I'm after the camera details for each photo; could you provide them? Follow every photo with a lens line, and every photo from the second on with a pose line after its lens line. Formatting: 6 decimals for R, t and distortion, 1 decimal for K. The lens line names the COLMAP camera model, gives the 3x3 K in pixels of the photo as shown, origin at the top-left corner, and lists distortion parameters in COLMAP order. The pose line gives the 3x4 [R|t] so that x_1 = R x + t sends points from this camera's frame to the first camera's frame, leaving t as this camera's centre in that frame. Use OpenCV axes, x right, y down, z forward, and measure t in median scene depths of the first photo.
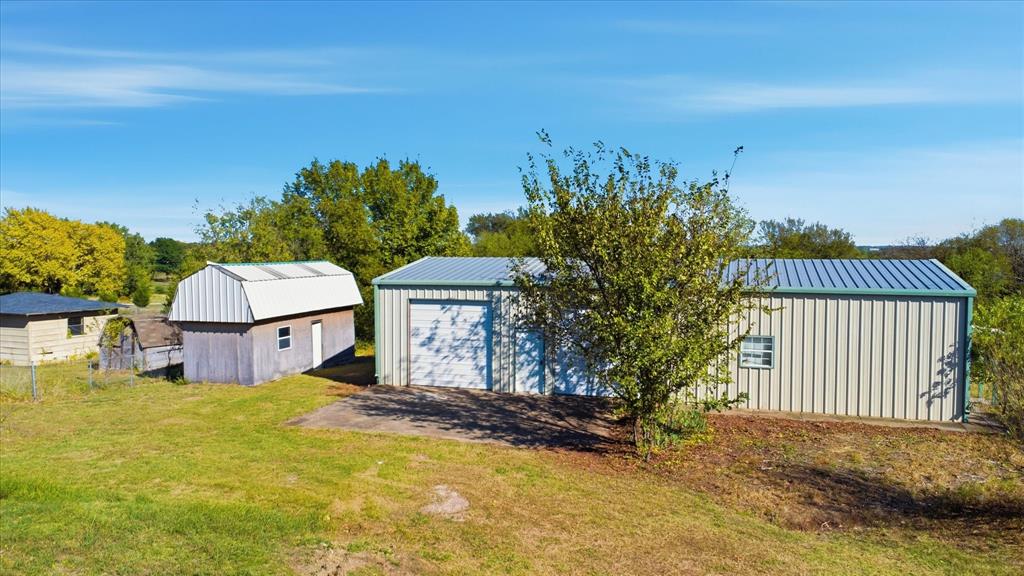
lens RADIAL K [[742.4, 0, 515.9], [0, 742.4, 287.0], [0, 0, 1]] dist [0.031513, -0.047856]
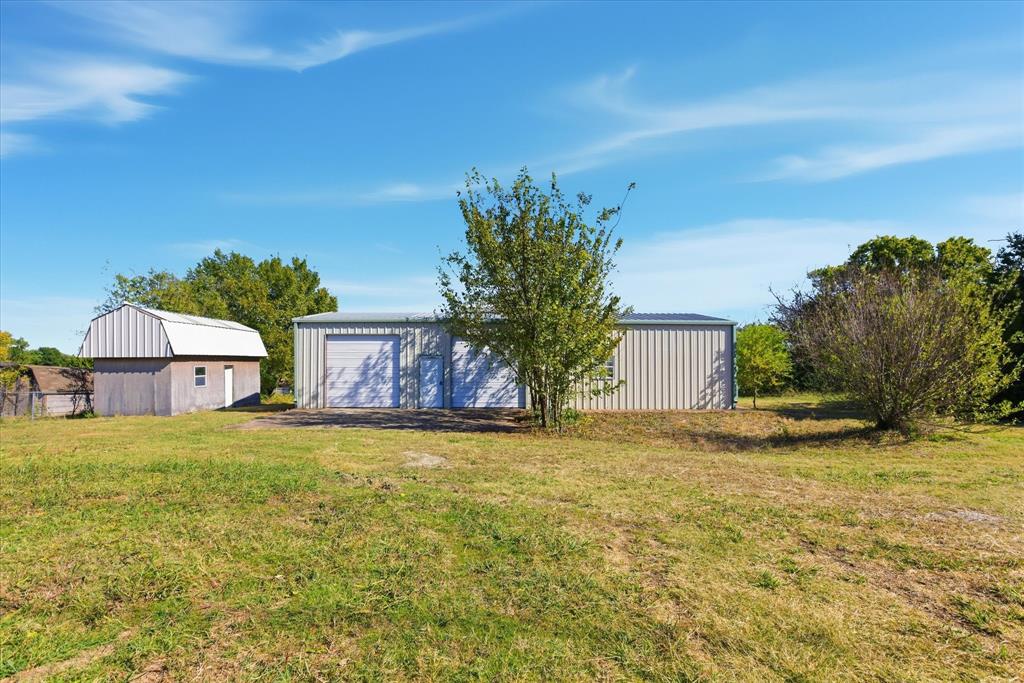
lens RADIAL K [[494.4, 0, 515.8], [0, 494.4, 358.0], [0, 0, 1]] dist [-0.010697, 0.000973]
pose [[0.946877, 0.003034, 0.321581, -0.093528], [0.018254, 0.997836, -0.063162, 0.091630], [-0.321076, 0.065677, 0.944773, 0.133002]]
